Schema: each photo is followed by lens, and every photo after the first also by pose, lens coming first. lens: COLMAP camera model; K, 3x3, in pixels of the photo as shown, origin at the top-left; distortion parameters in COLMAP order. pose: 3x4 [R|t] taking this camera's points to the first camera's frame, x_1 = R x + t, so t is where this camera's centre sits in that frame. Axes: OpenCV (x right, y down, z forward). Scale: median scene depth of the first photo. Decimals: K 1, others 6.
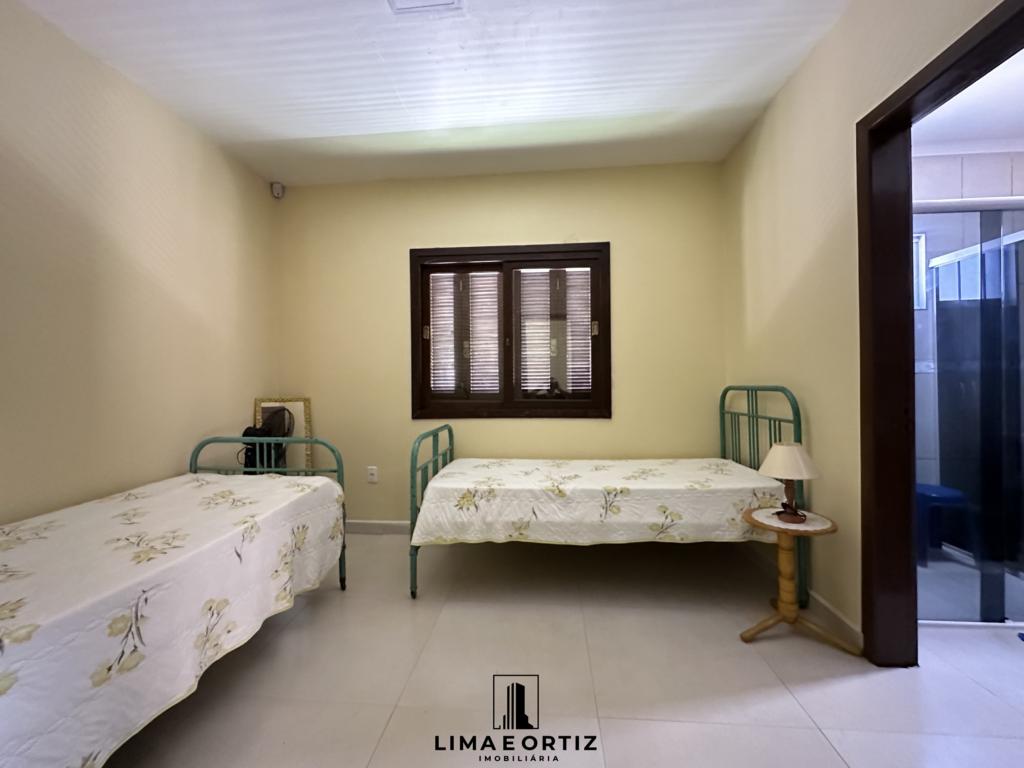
lens RADIAL K [[409.1, 0, 512.0], [0, 409.1, 384.0], [0, 0, 1]] dist [-0.004802, 0.001506]
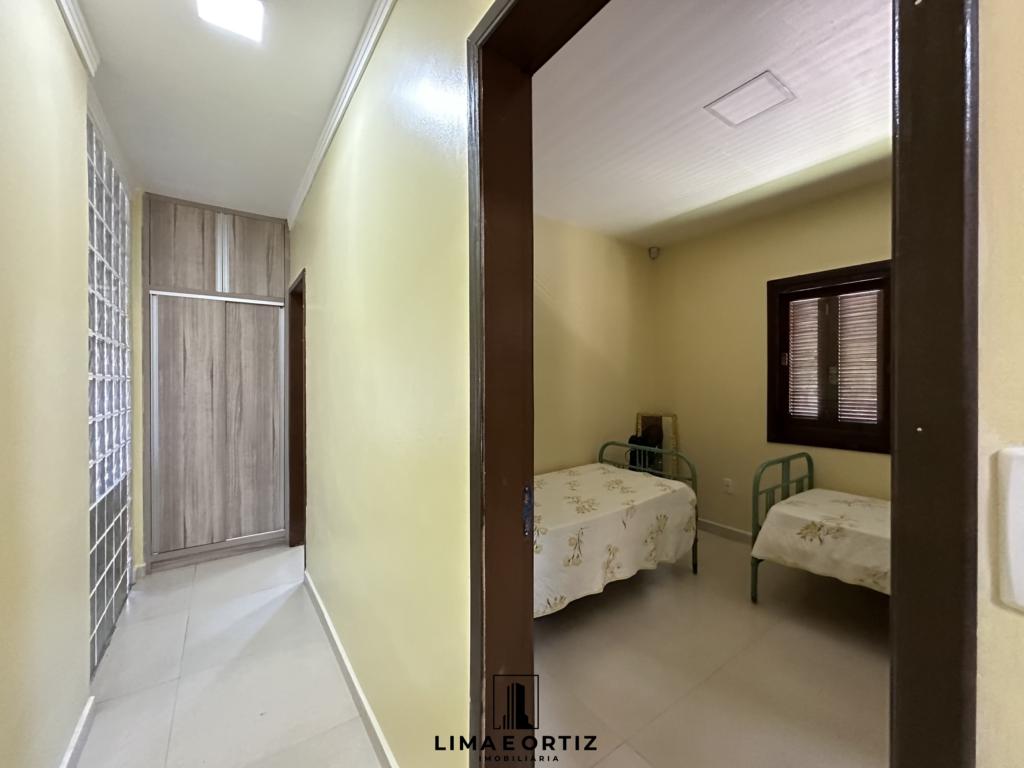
lens RADIAL K [[409.1, 0, 512.0], [0, 409.1, 384.0], [0, 0, 1]] dist [-0.004802, 0.001506]
pose [[0.644740, 0.016381, -0.764226, 0.193964], [-0.004268, 0.999832, 0.017830, -0.114234], [0.764390, -0.008234, 0.644702, -0.270776]]
